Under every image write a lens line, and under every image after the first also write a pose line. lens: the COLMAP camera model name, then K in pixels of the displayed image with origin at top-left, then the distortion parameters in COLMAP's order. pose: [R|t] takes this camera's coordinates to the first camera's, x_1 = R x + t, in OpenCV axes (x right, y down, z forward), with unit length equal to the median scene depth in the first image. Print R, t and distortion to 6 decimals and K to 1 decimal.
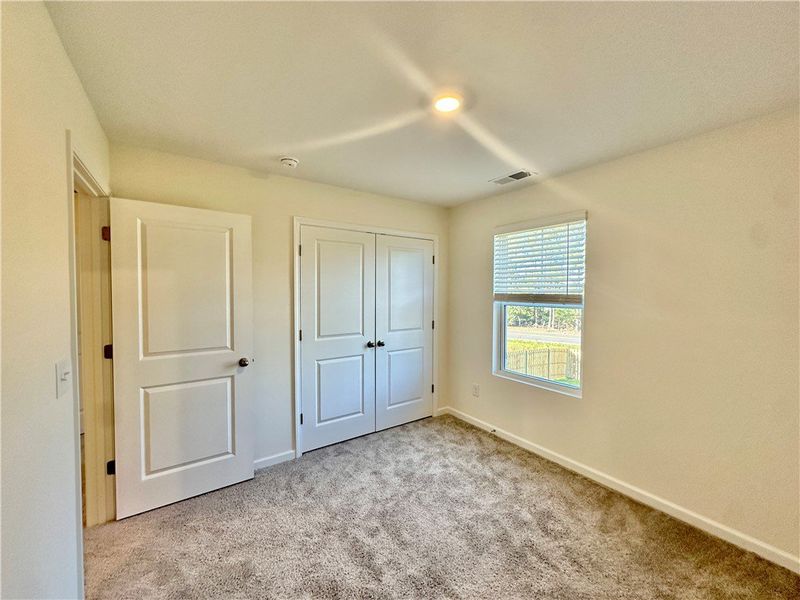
lens RADIAL K [[318.2, 0, 400.0], [0, 318.2, 300.0], [0, 0, 1]] dist [-0.001443, -0.000279]
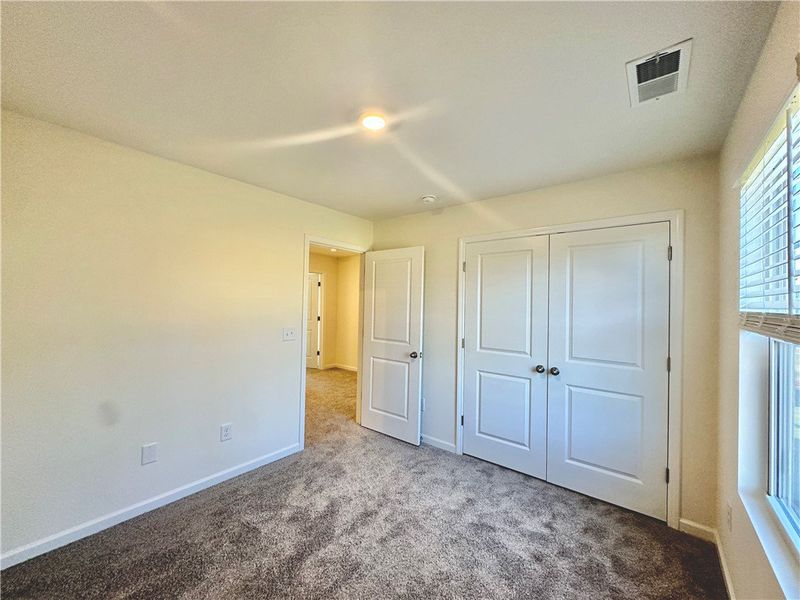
lens RADIAL K [[318.2, 0, 400.0], [0, 318.2, 300.0], [0, 0, 1]] dist [-0.001443, -0.000279]
pose [[0.283354, -0.005799, -0.958998, 0.666434], [-0.046216, 0.998737, -0.019695, -0.006826], [0.957901, 0.049902, 0.282728, 0.458966]]
